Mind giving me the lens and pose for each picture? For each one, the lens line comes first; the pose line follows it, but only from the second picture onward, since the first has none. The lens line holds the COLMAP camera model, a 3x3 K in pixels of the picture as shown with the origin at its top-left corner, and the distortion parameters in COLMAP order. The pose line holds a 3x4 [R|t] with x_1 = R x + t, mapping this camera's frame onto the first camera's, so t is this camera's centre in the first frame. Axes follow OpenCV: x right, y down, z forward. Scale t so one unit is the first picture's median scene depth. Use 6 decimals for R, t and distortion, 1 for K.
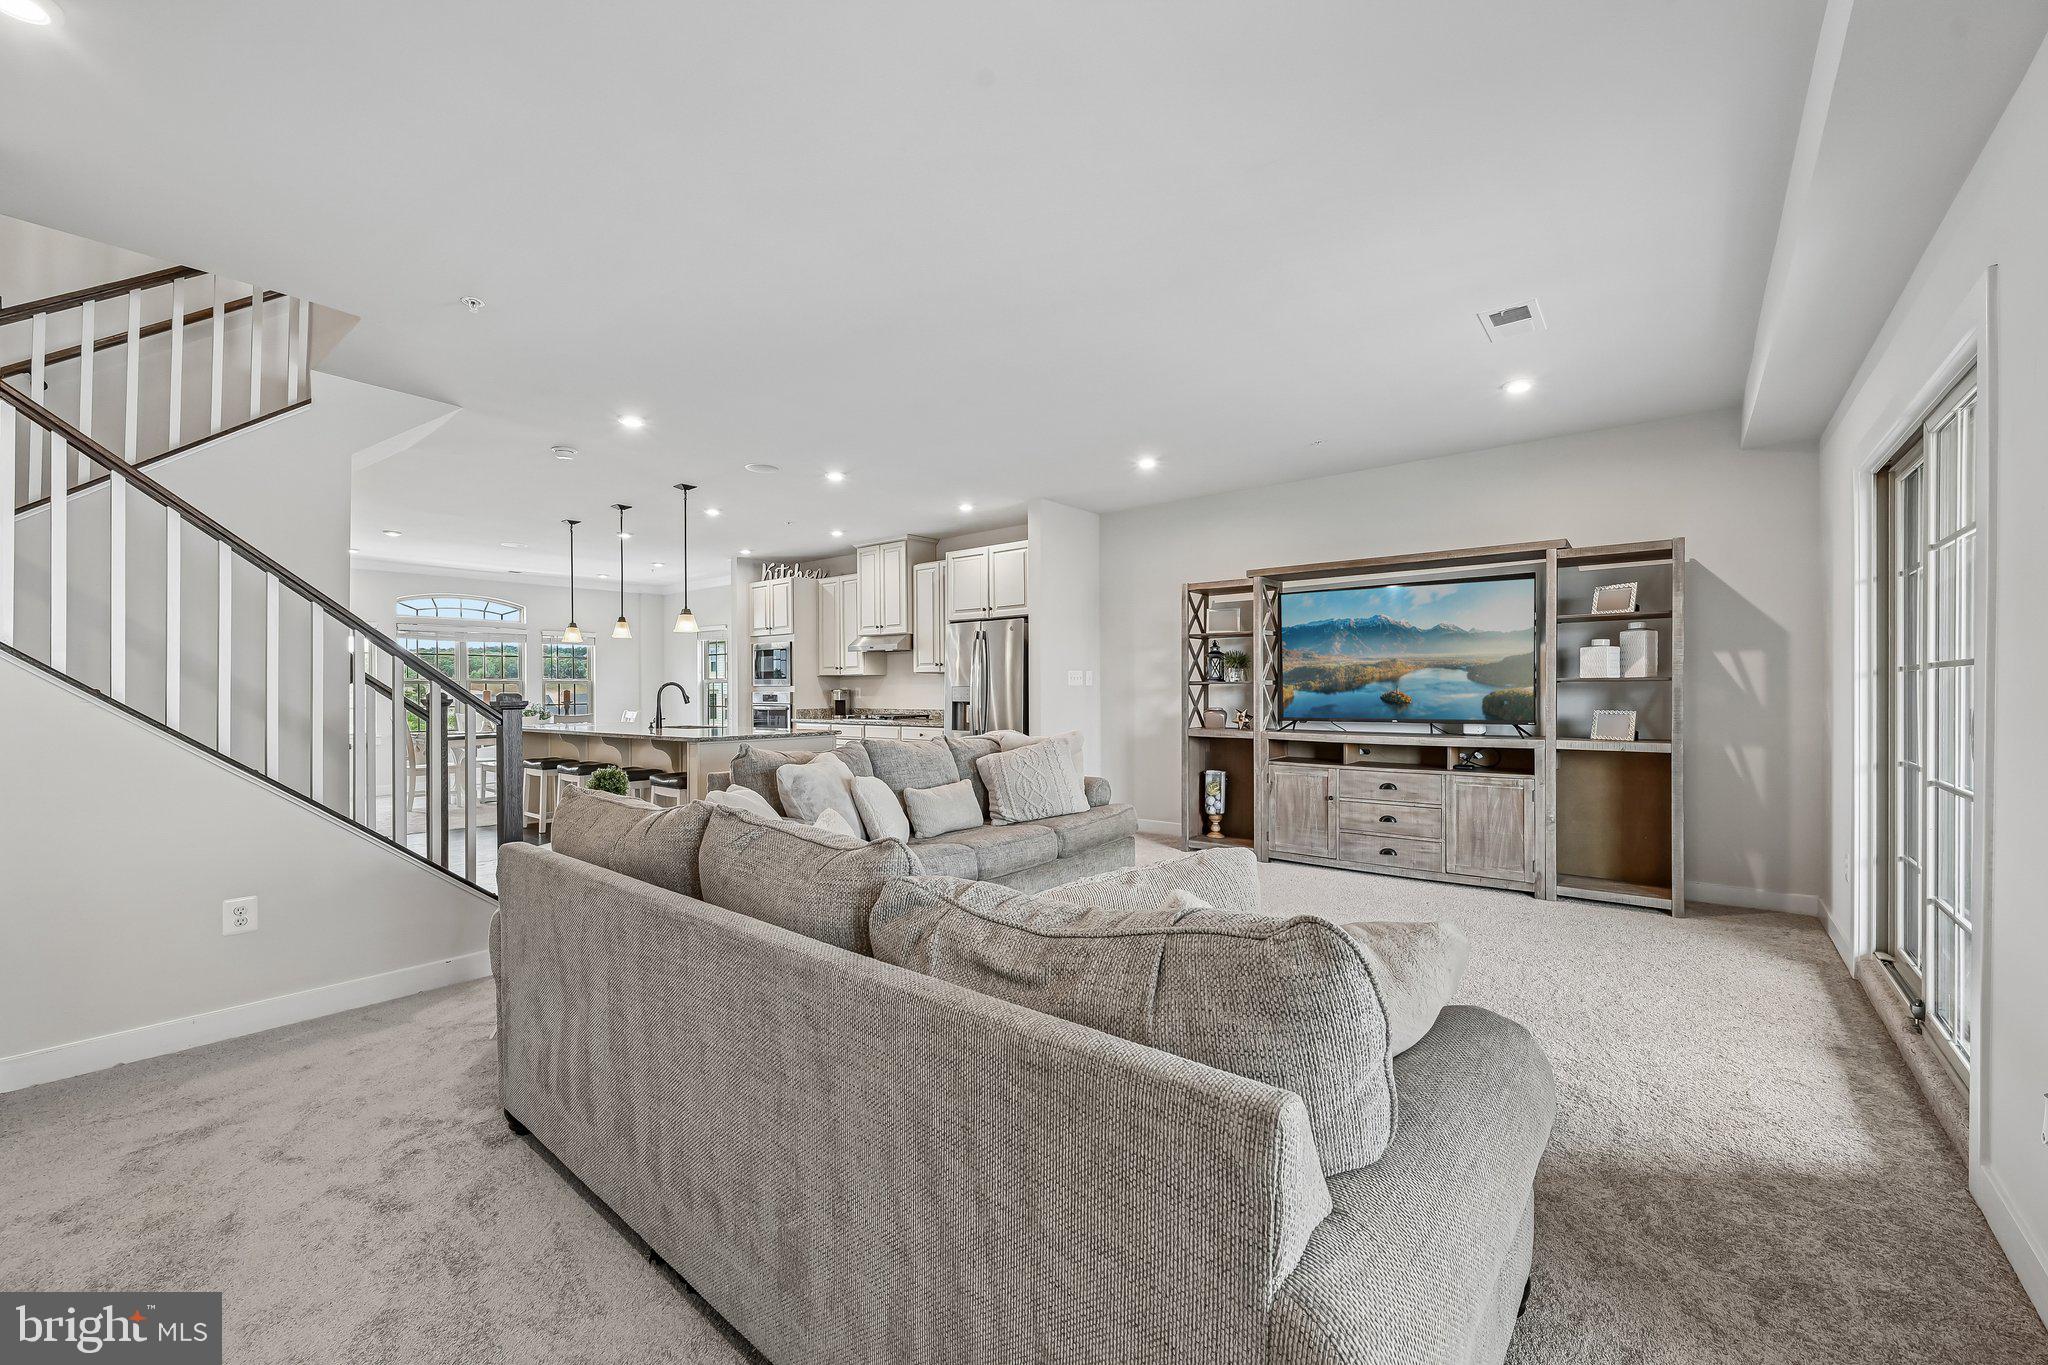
lens RADIAL K [[796.1, 0, 1024.0], [0, 796.1, 682.5], [0, 0, 1]] dist [-0.000370, -0.000031]
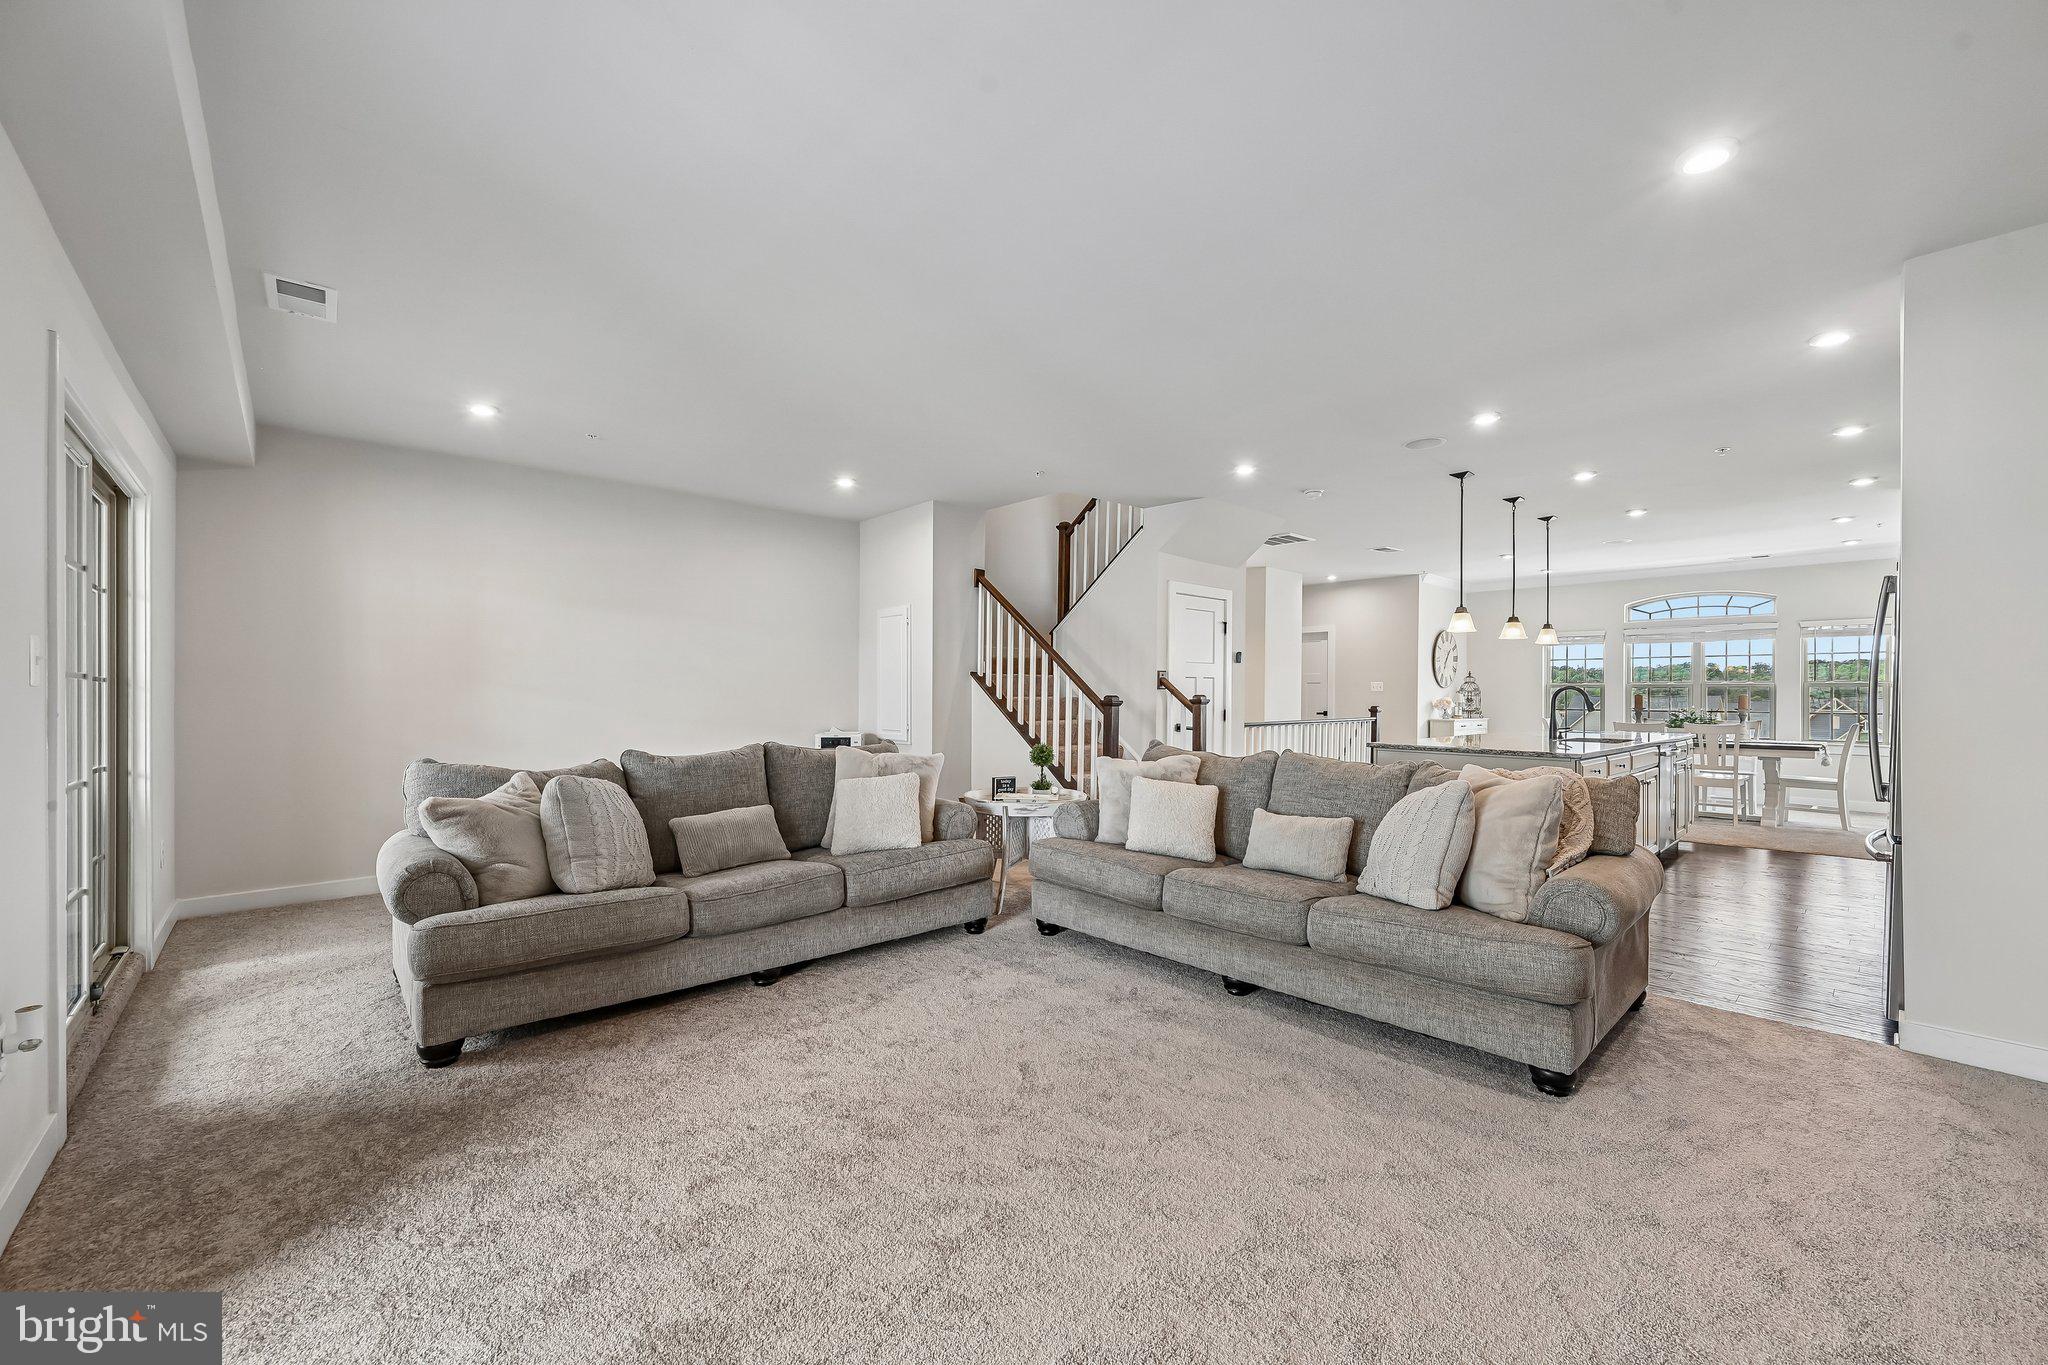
lens RADIAL K [[796.1, 0, 1024.0], [0, 796.1, 682.5], [0, 0, 1]] dist [-0.000370, -0.000031]
pose [[-0.135771, -0.013997, -0.990641, 0.470410], [0.005935, 0.999871, -0.014940, 0.004691], [0.990722, -0.007908, -0.135670, 0.549576]]
